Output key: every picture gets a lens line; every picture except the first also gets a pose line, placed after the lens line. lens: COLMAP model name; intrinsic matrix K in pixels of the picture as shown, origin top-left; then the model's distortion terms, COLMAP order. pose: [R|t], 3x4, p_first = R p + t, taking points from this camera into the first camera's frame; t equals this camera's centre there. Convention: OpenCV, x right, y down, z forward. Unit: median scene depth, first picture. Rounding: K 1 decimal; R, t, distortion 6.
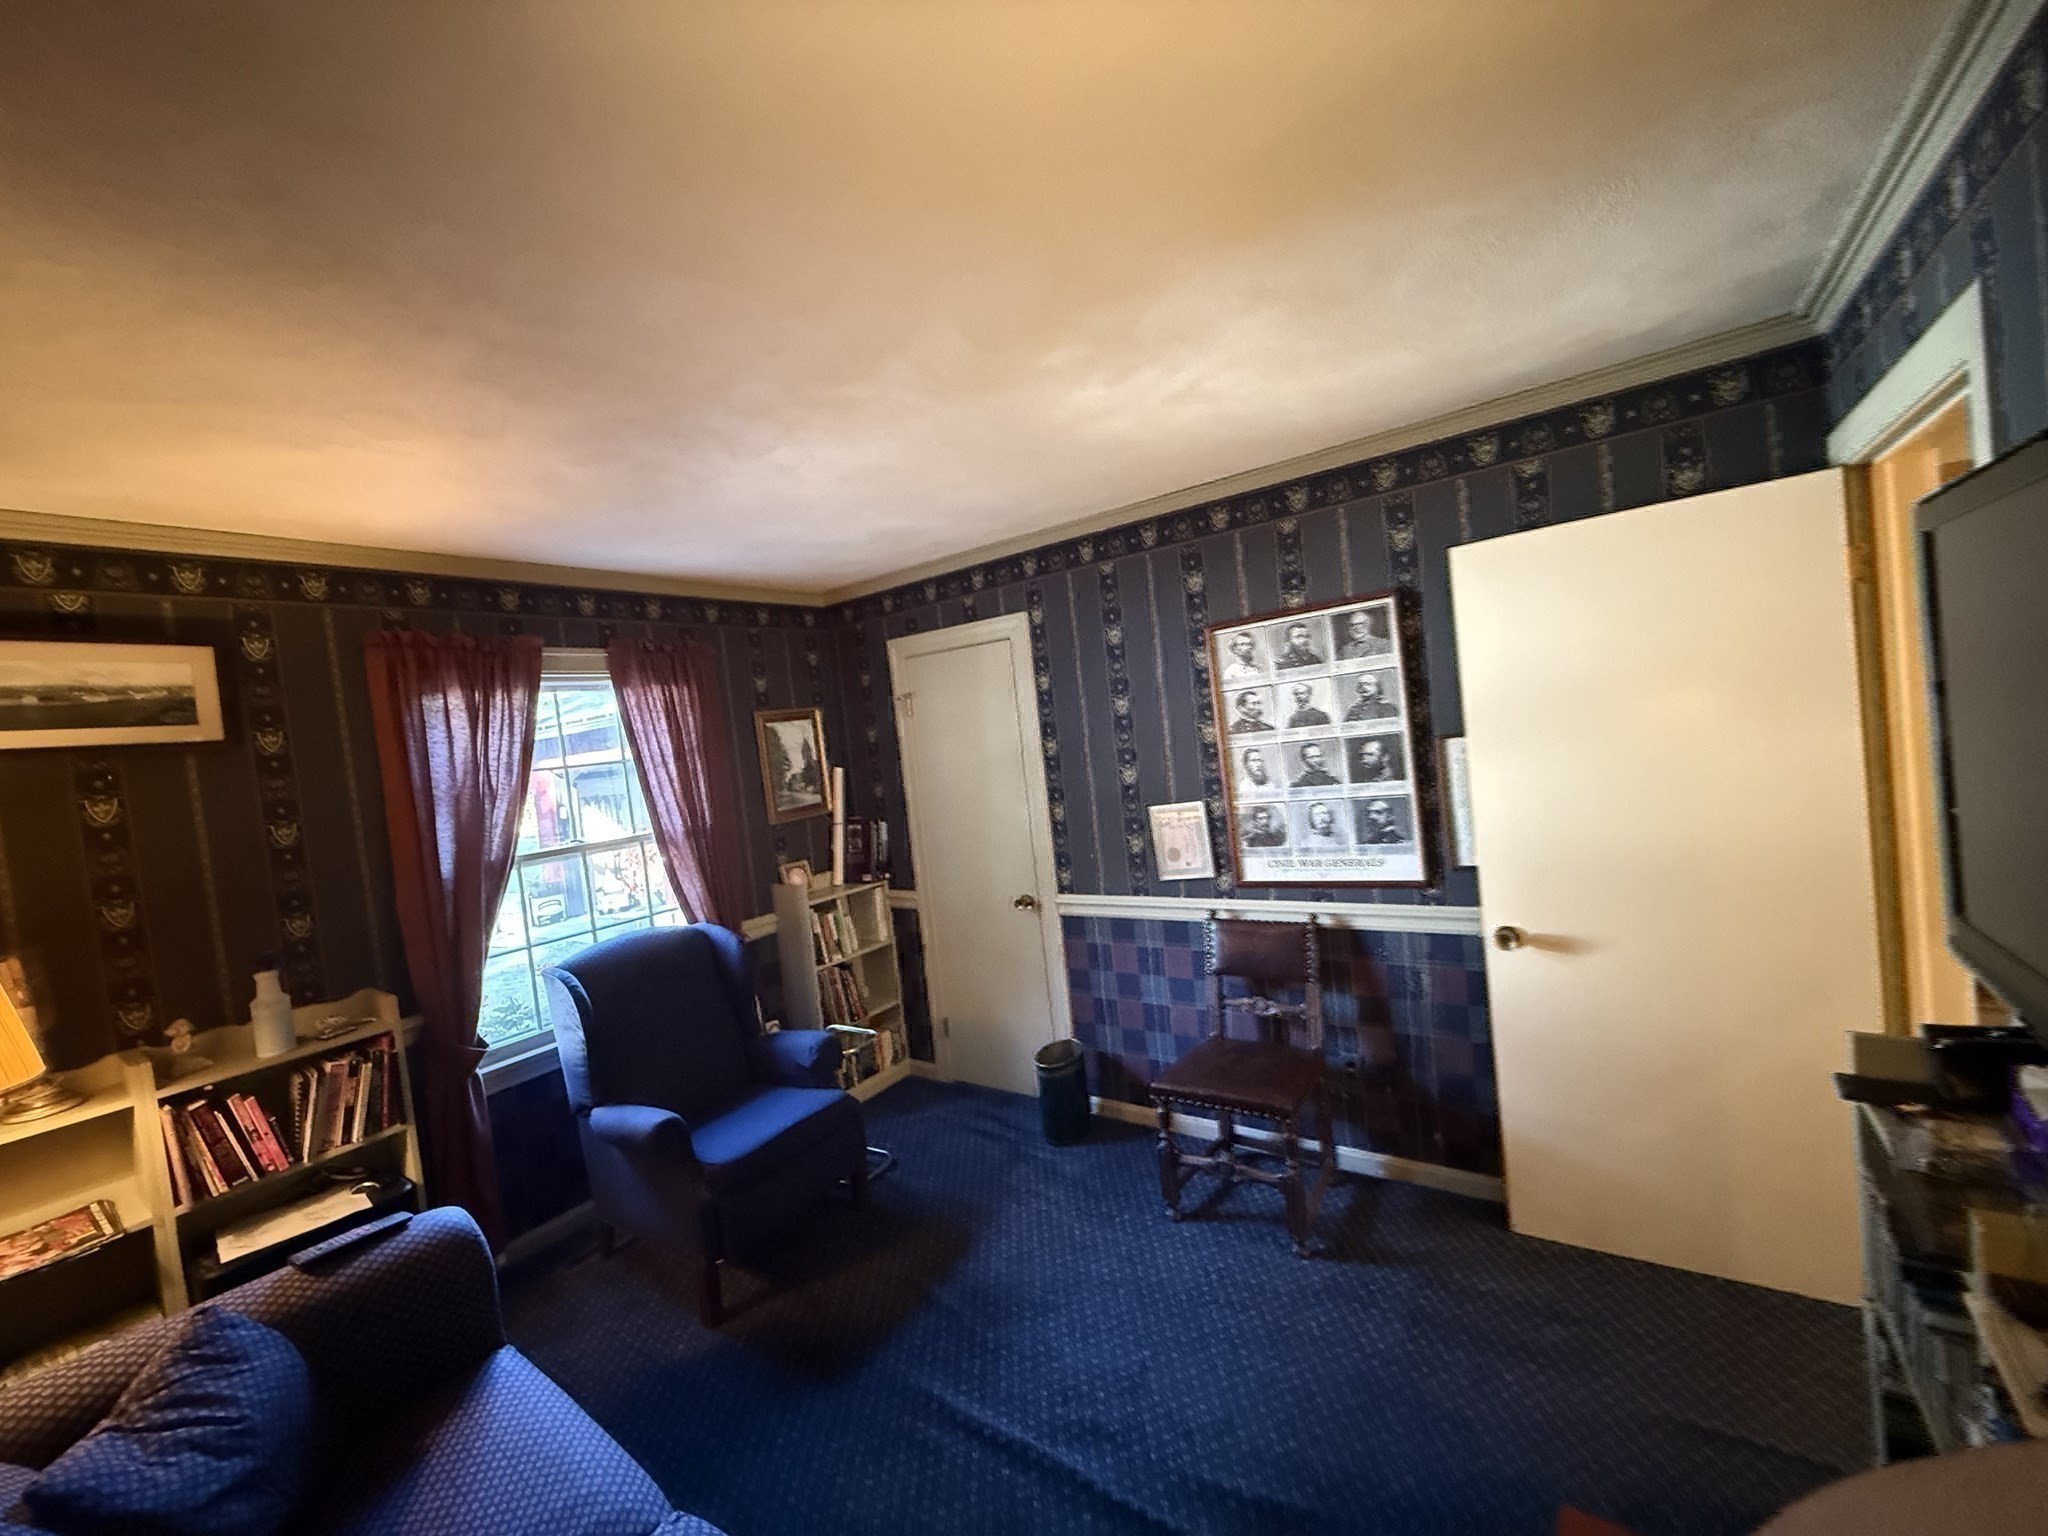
lens RADIAL K [[812.6, 0, 1034.7], [0, 812.6, 767.2], [0, 0, 1]] dist [-0.000986, -0.000463]
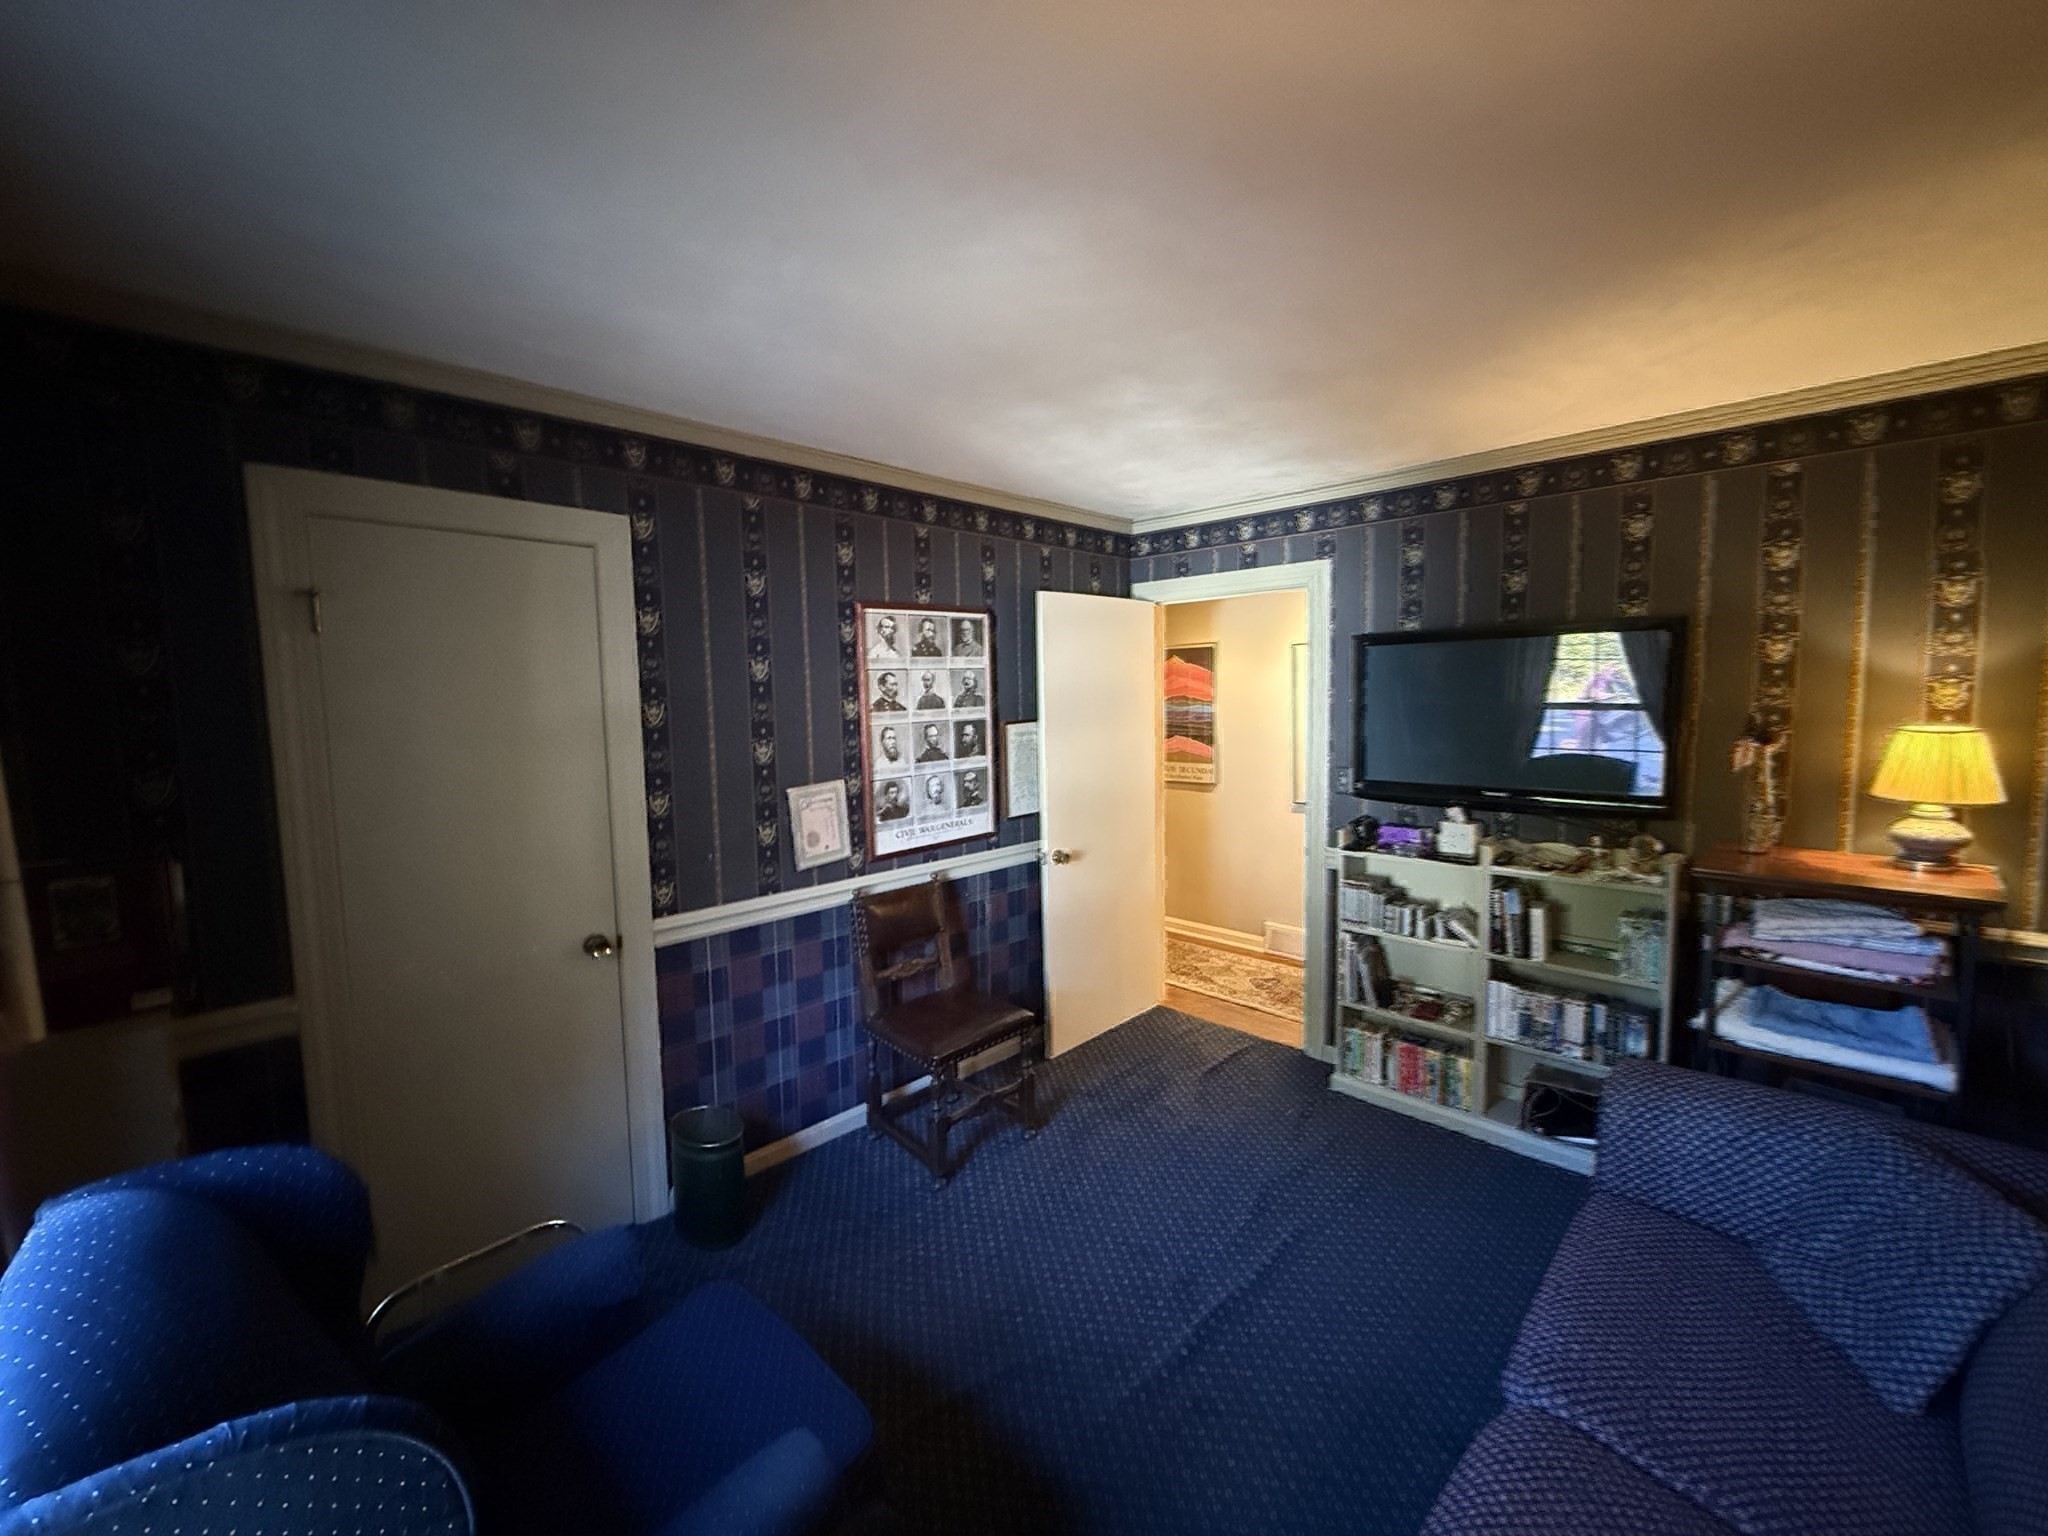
lens RADIAL K [[812.6, 0, 1035.1], [0, 812.6, 762.6], [0, 0, 1]] dist [-0.000986, -0.000463]
pose [[0.157176, 0.017073, 0.987423, -0.744633], [0.036119, 0.999082, -0.023024, 0.054885], [-0.986910, 0.039284, 0.156415, 0.650201]]
